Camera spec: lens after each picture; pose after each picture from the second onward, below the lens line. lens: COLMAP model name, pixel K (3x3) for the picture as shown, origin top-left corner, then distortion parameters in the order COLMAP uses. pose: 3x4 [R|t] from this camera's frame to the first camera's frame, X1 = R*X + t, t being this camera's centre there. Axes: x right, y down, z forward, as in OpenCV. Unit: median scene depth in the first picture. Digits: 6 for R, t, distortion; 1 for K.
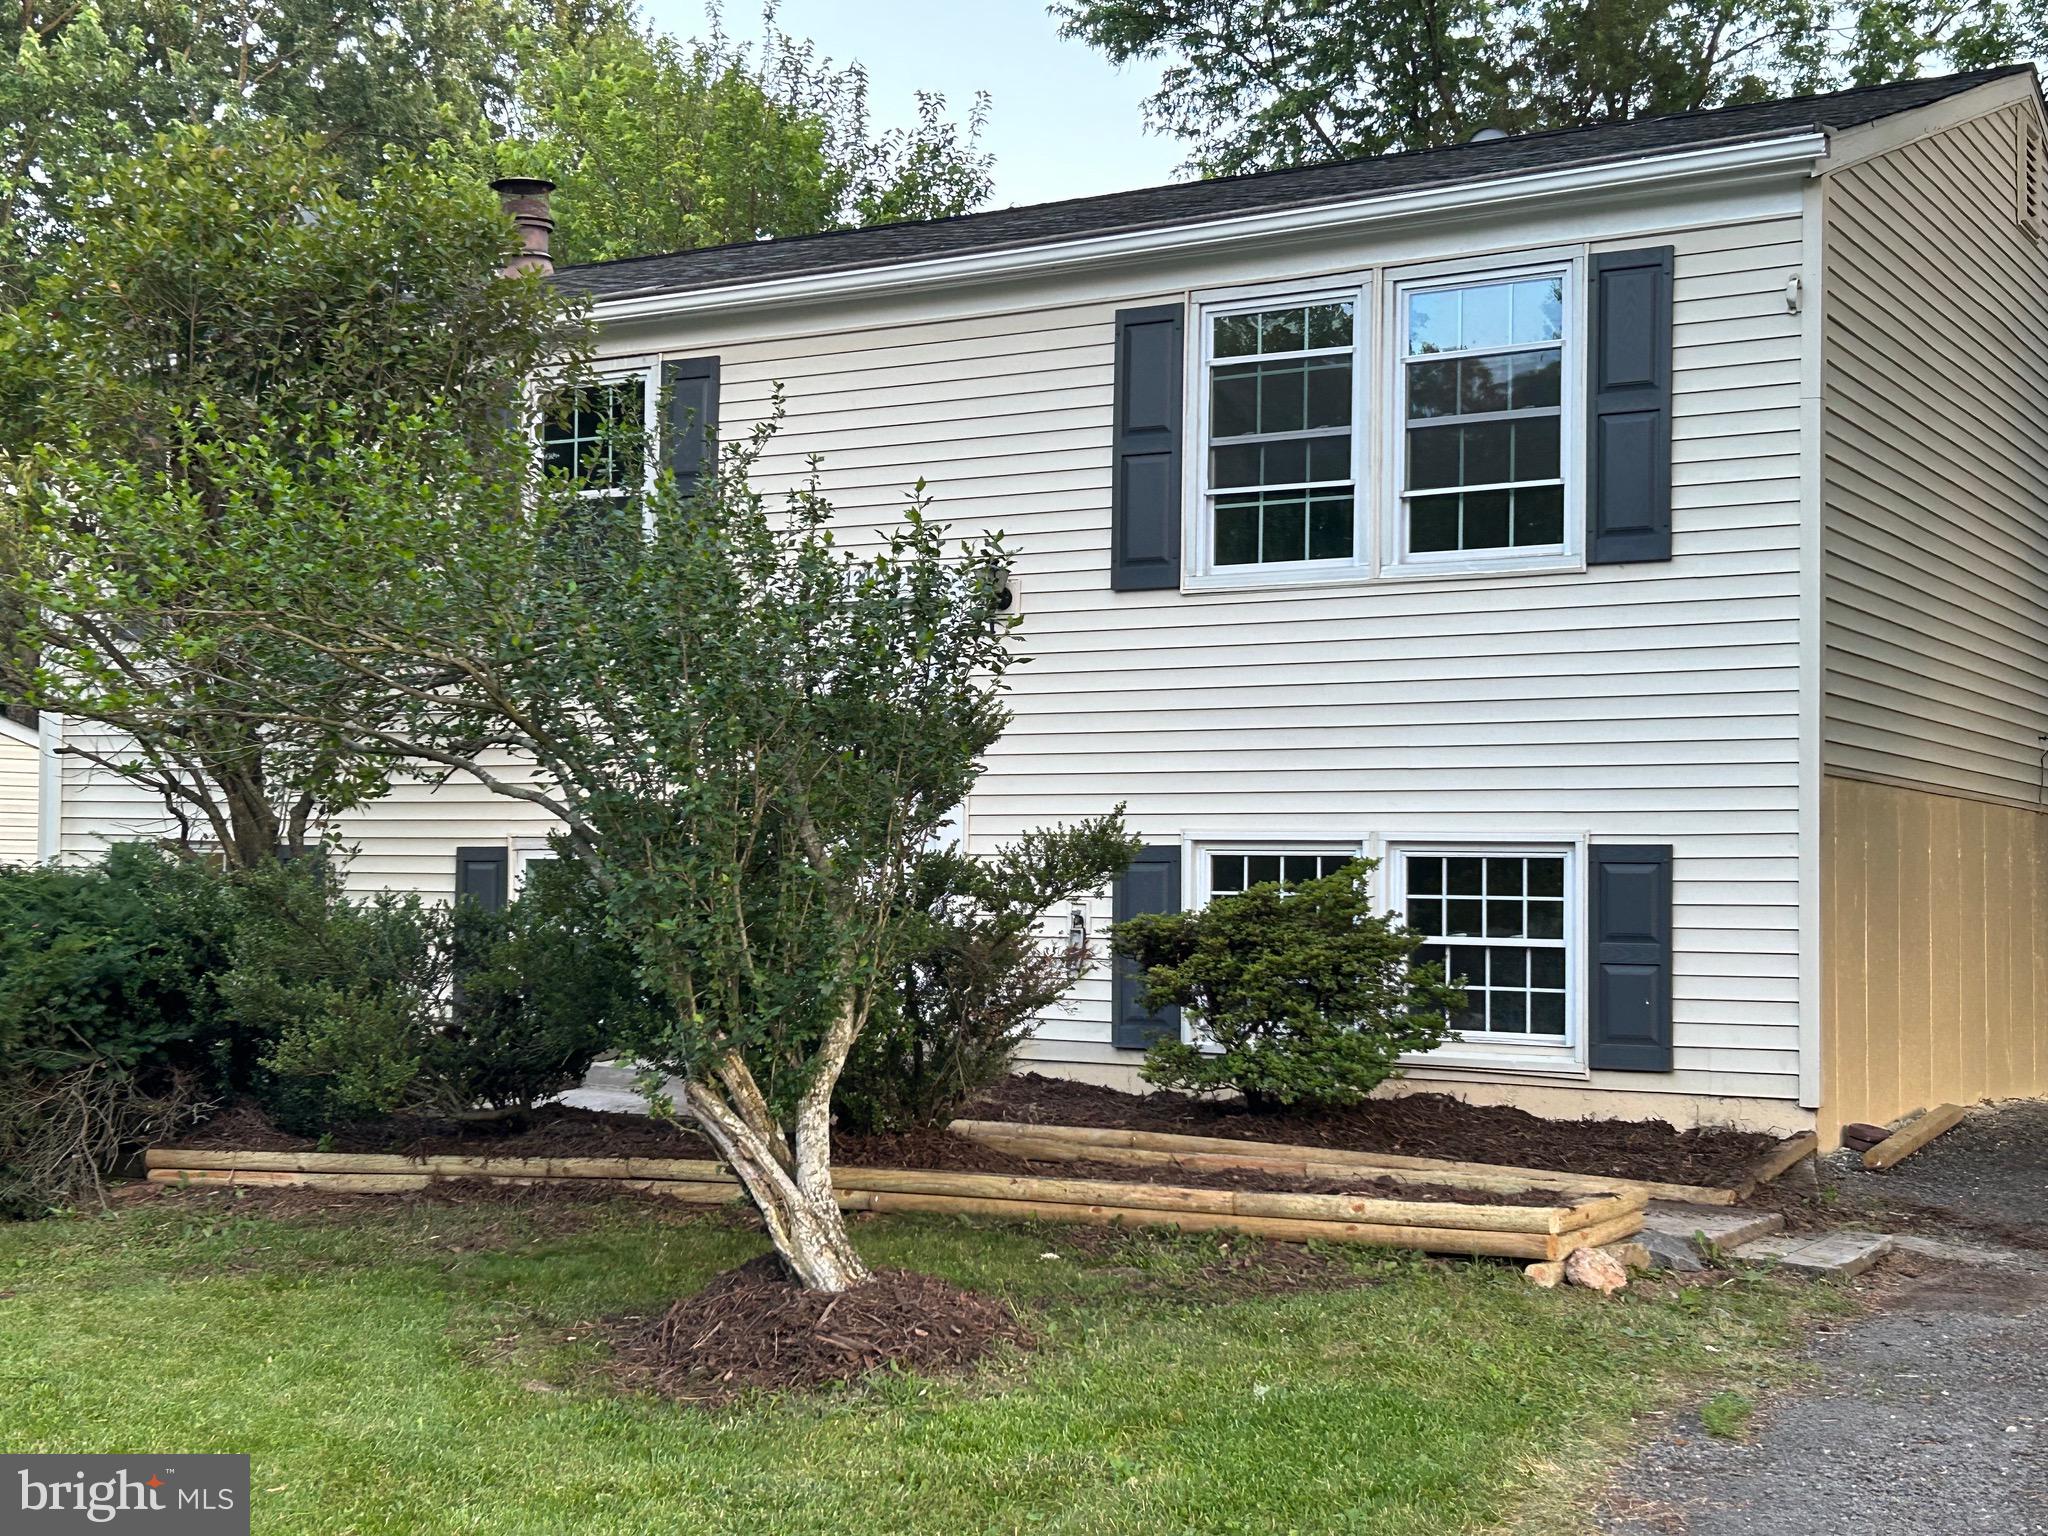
lens RADIAL K [[2822.5, 0, 1000.1], [0, 2822.5, 770.9], [0, 0, 1]] dist [0.223817, -0.702235]
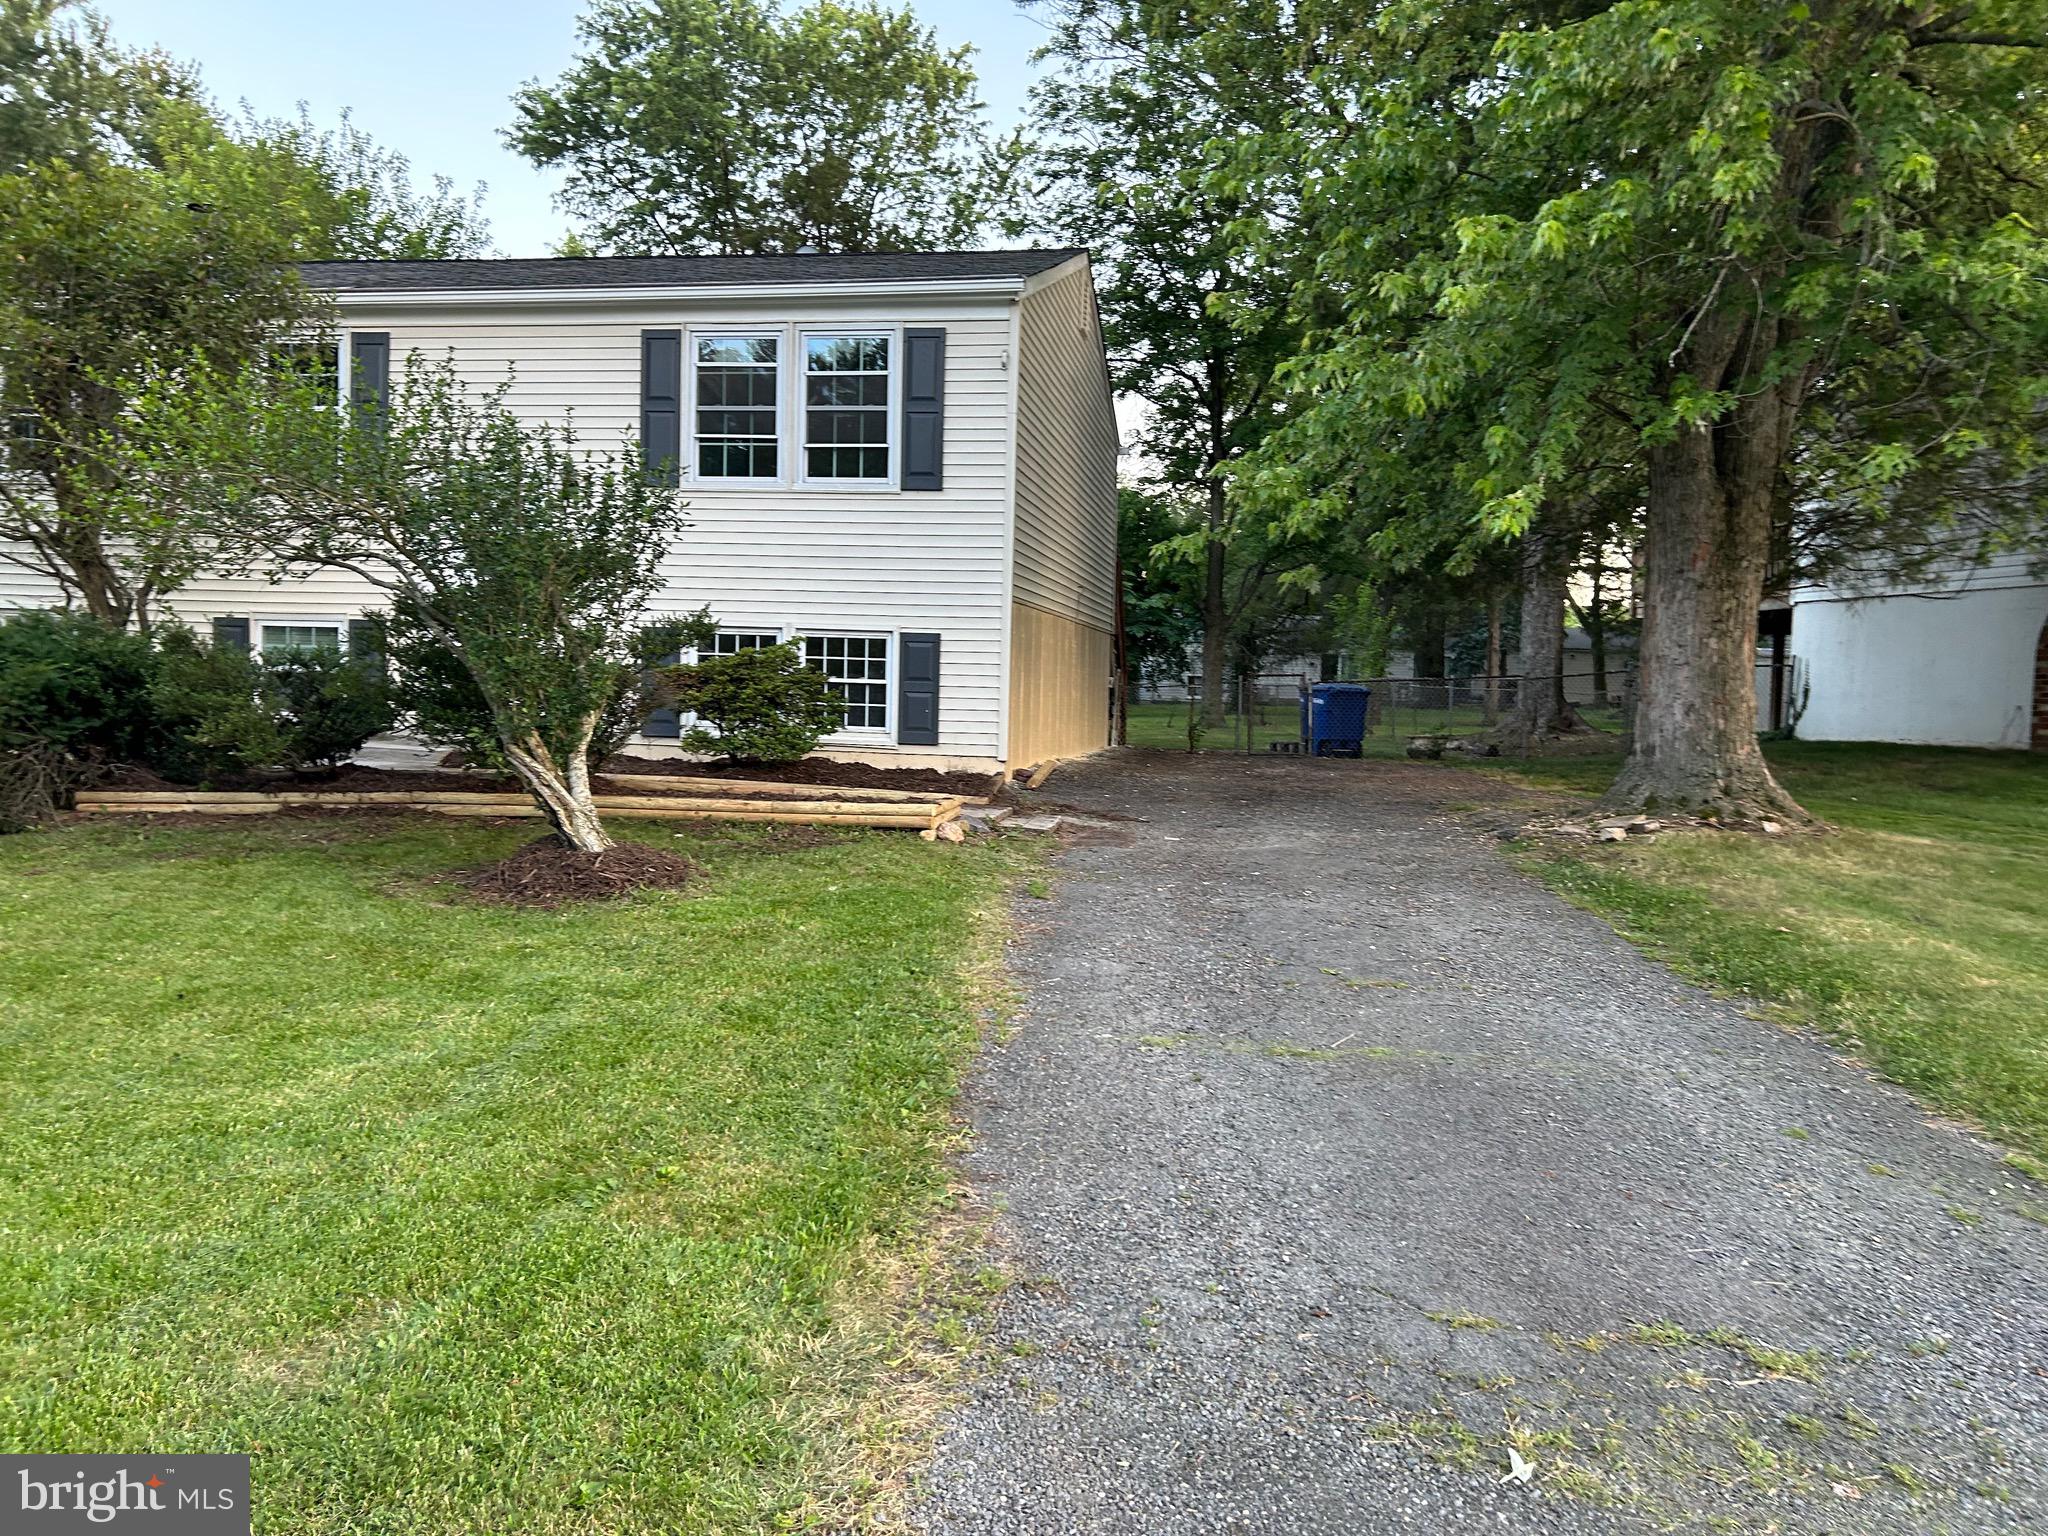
lens RADIAL K [[1554.4, 0, 1024.0], [0, 1554.4, 768.0], [0, 0, 1]] dist [0.109975, -0.183172]
pose [[0.930820, -0.009135, 0.365364, -0.111141], [-0.030809, 0.994168, 0.103349, 0.005048], [-0.364177, -0.107455, 0.925110, -0.051684]]
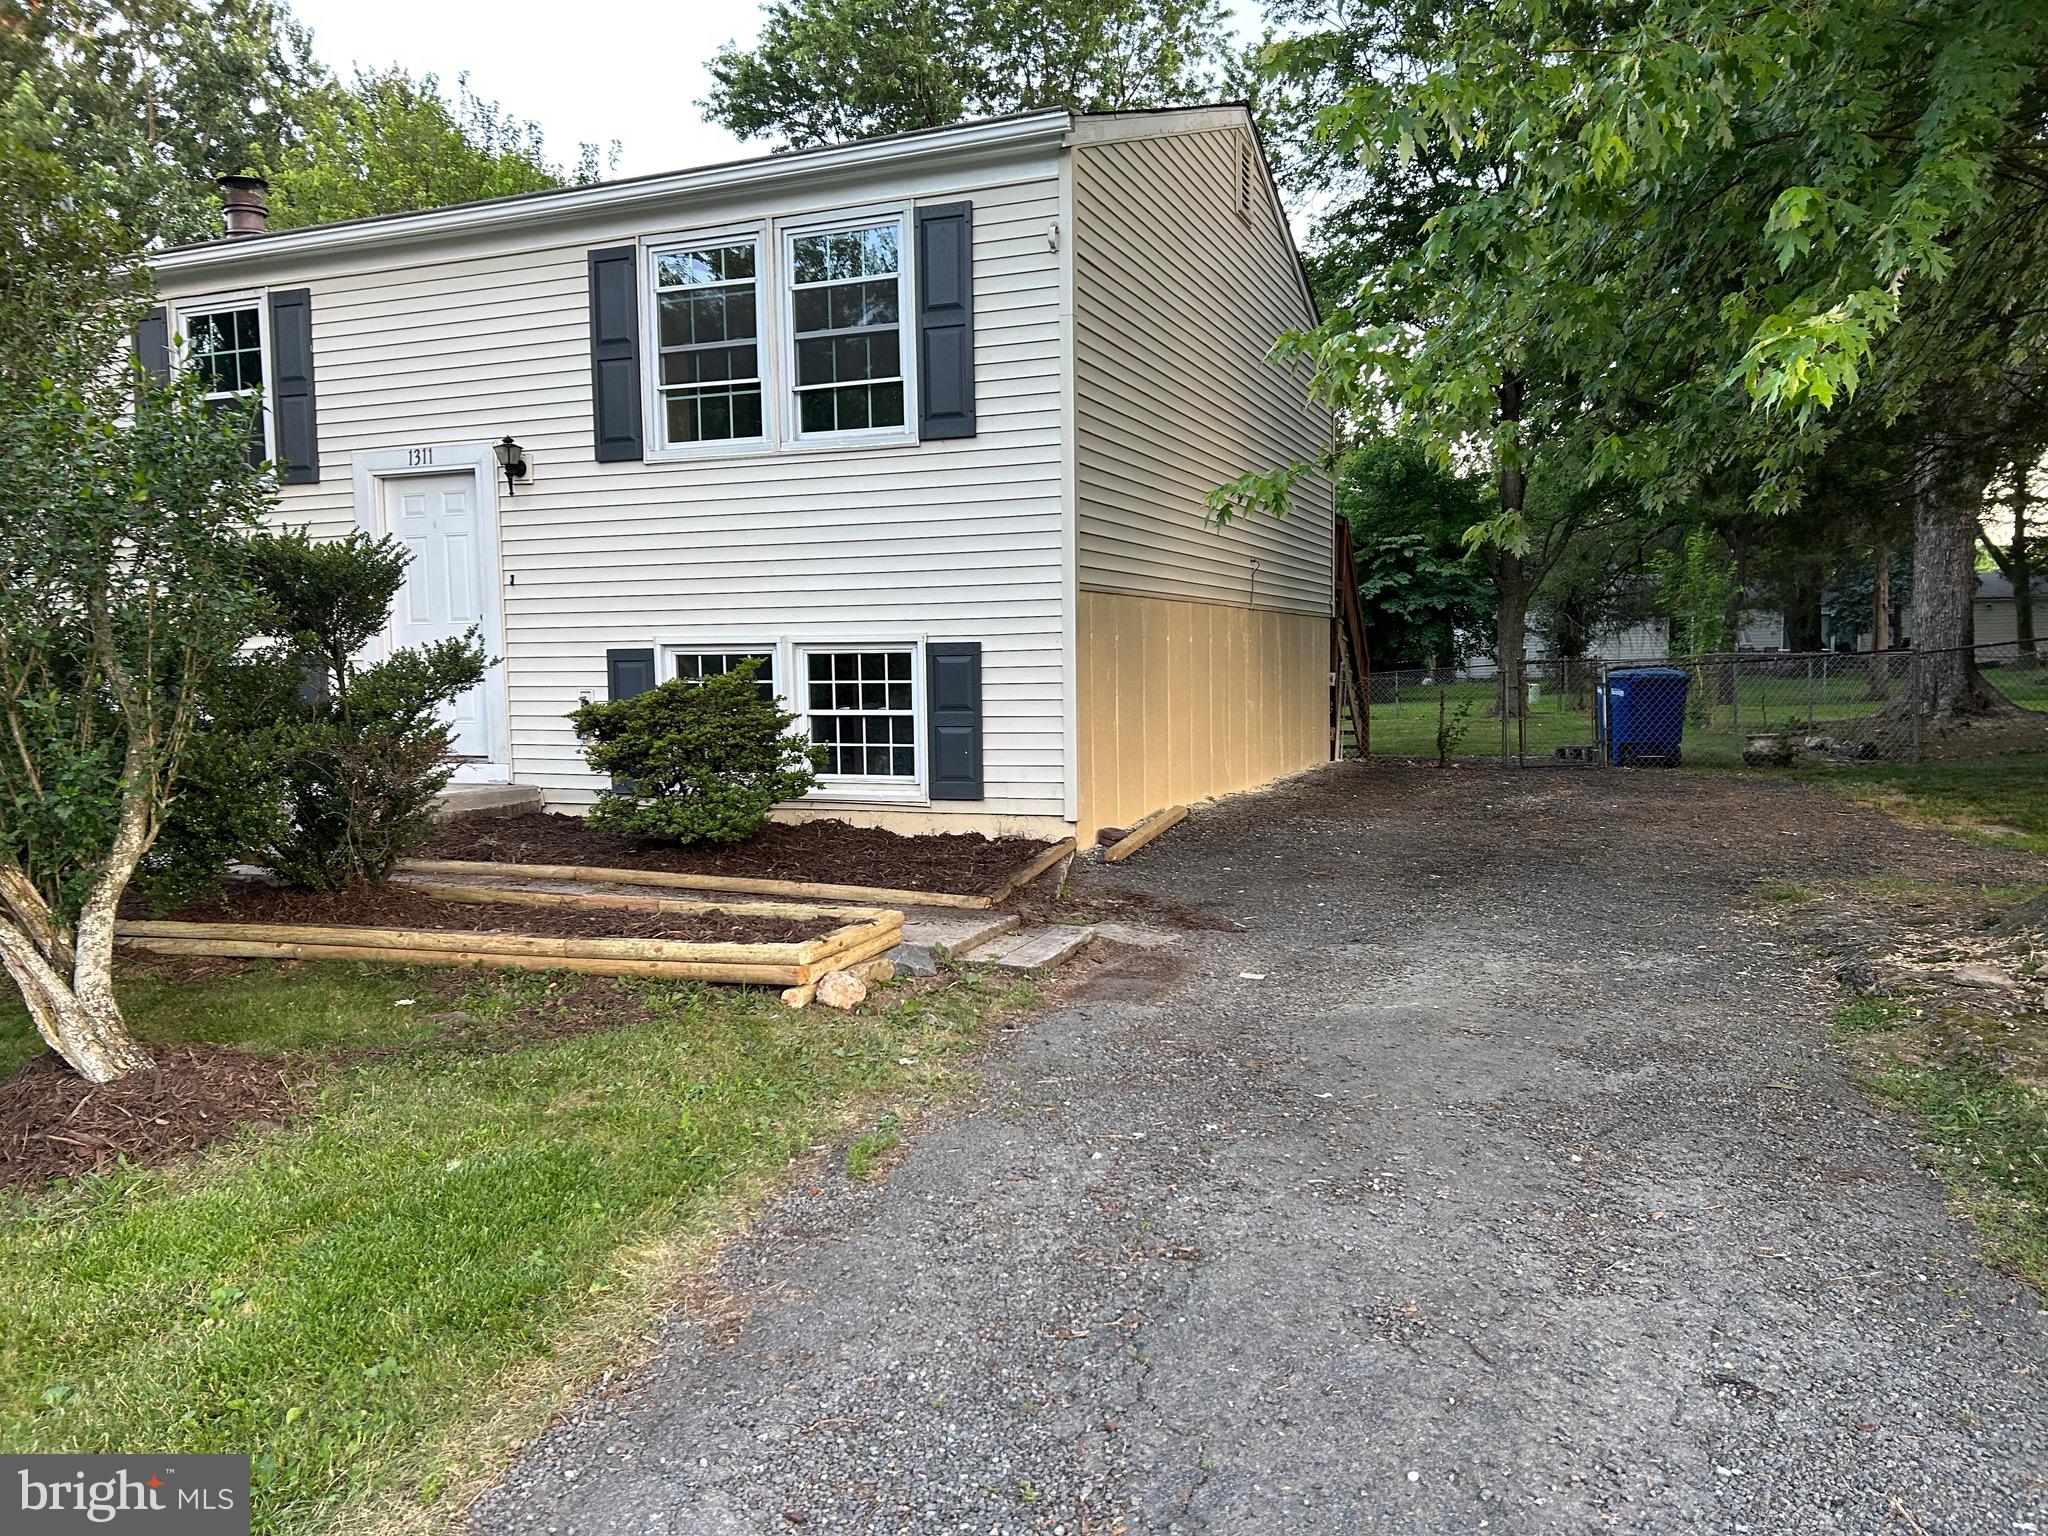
lens RADIAL K [[1553.1, 0, 1016.7], [0, 1553.1, 788.0], [0, 0, 1]] dist [0.090162, -0.115198]
pose [[0.986901, -0.040387, 0.156191, 0.126630], [0.020161, 0.991443, 0.128973, -0.001264], [-0.160064, -0.124134, 0.979270, 0.223864]]
